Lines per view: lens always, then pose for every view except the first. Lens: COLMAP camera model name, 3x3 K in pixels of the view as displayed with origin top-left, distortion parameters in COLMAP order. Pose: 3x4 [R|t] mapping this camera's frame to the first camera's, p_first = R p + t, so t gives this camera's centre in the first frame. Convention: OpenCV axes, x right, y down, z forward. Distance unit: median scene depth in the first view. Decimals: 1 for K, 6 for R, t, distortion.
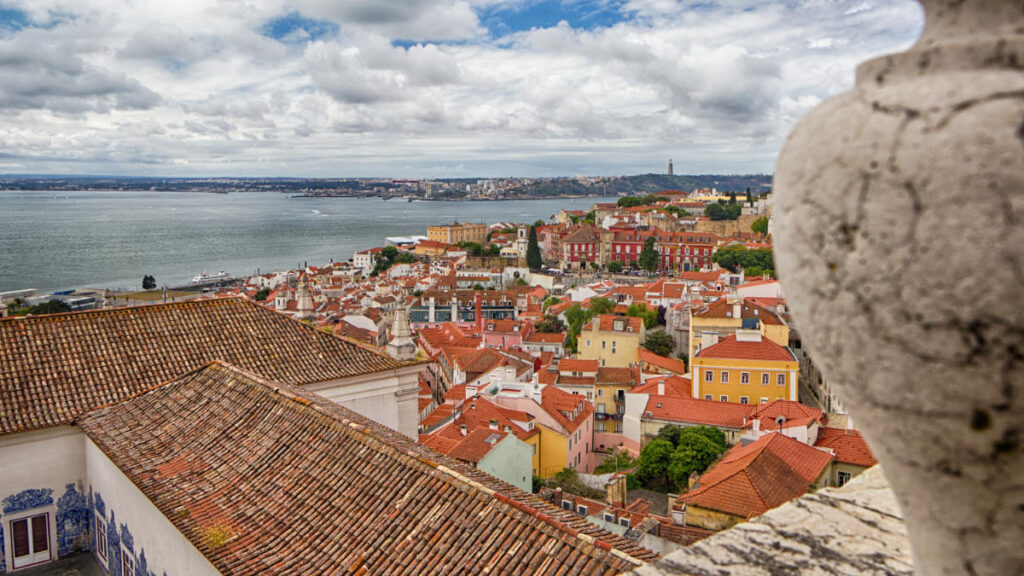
lens RADIAL K [[1011.3, 0, 512.0], [0, 1011.3, 288.0], [0, 0, 1]] dist [-0.011252, 0.007503]
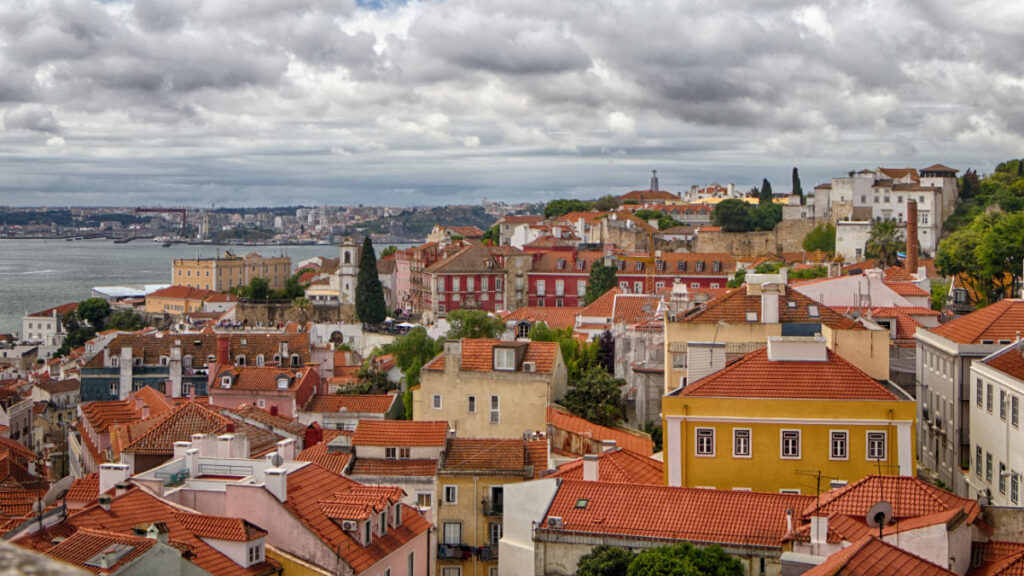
lens RADIAL K [[1712.7, 0, 512.0], [0, 1712.7, 288.0], [0, 0, 1]] dist [0.020594, 0.190942]
pose [[0.998106, 0.001636, 0.061490, 0.038752], [0.005000, 0.994180, -0.107616, 0.053238], [-0.061308, 0.107719, 0.992289, 0.159743]]
